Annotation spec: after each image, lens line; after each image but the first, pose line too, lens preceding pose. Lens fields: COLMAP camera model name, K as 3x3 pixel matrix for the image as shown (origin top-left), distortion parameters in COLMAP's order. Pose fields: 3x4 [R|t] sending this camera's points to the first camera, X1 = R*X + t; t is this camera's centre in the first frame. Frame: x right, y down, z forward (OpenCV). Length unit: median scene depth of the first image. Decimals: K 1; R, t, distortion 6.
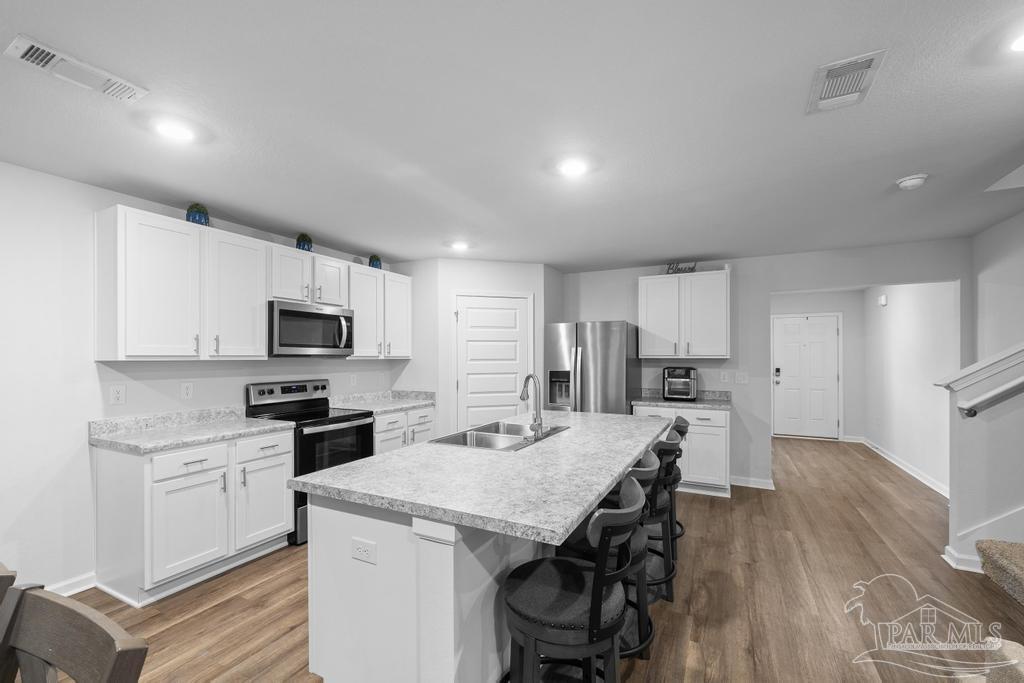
lens RADIAL K [[431.5, 0, 511.0], [0, 431.5, 356.6], [0, 0, 1]] dist [0.001324, -0.000750]
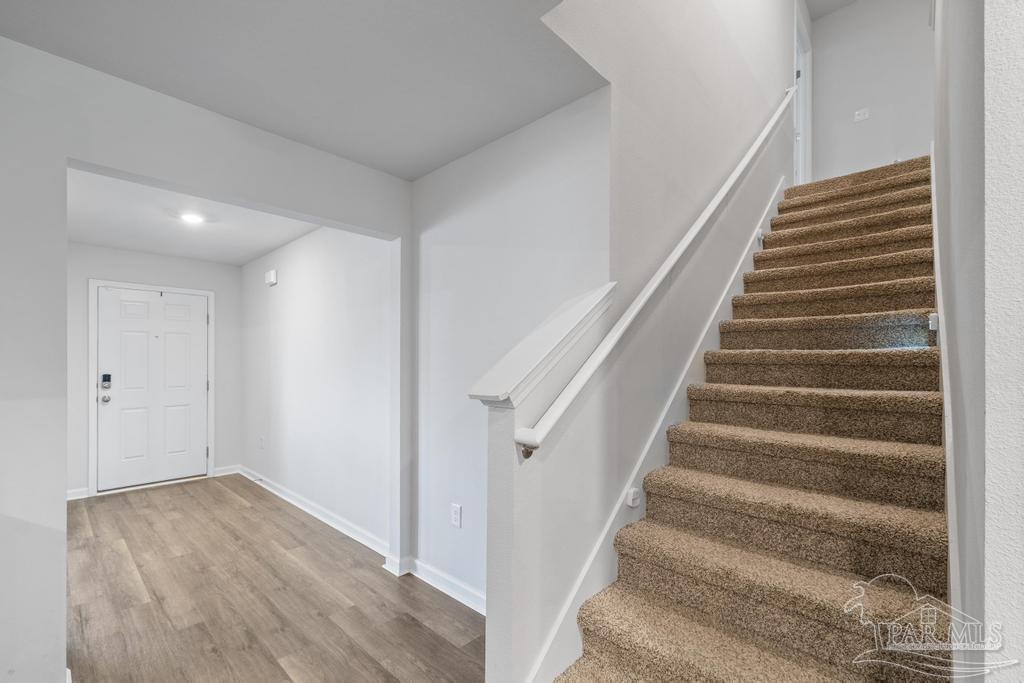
lens RADIAL K [[431.5, 0, 503.3], [0, 431.5, 359.9], [0, 0, 1]] dist [0.001324, -0.000750]
pose [[0.283740, 0.008644, 0.958862, 0.385308], [-0.001654, 0.999962, -0.008525, 0.021049], [-0.958900, 0.000833, 0.283743, 0.587811]]
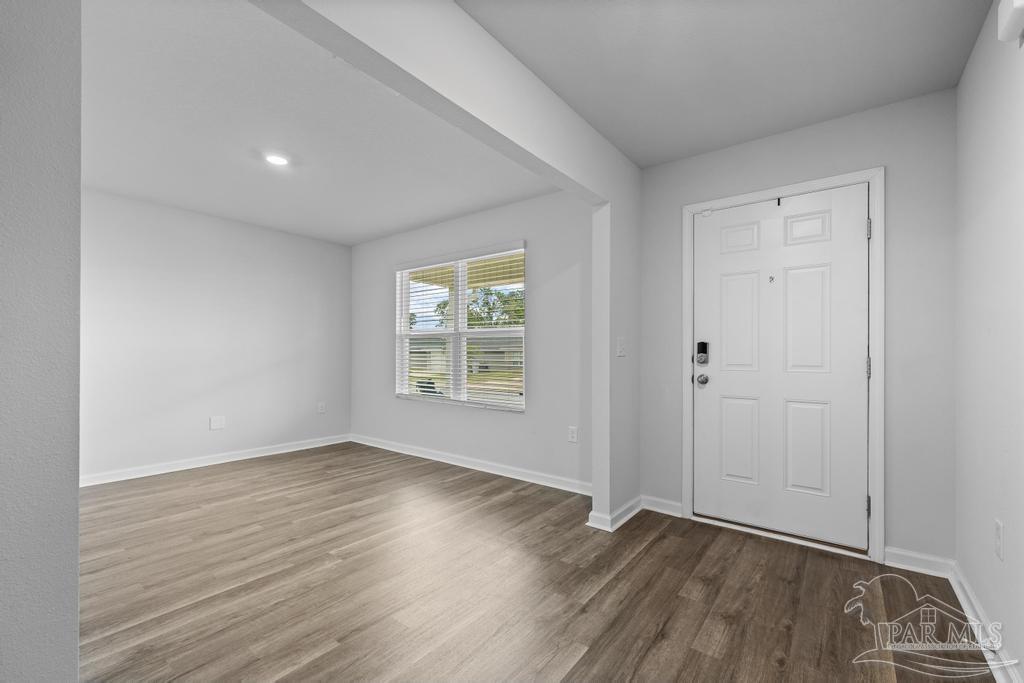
lens RADIAL K [[431.5, 0, 511.4], [0, 431.5, 351.0], [0, 0, 1]] dist [0.001324, -0.000750]
pose [[0.981128, 0.004553, -0.193307, 0.929300], [-0.004685, 0.999989, -0.000226, 0.063305], [0.193304, 0.001128, 0.981138, 1.045922]]
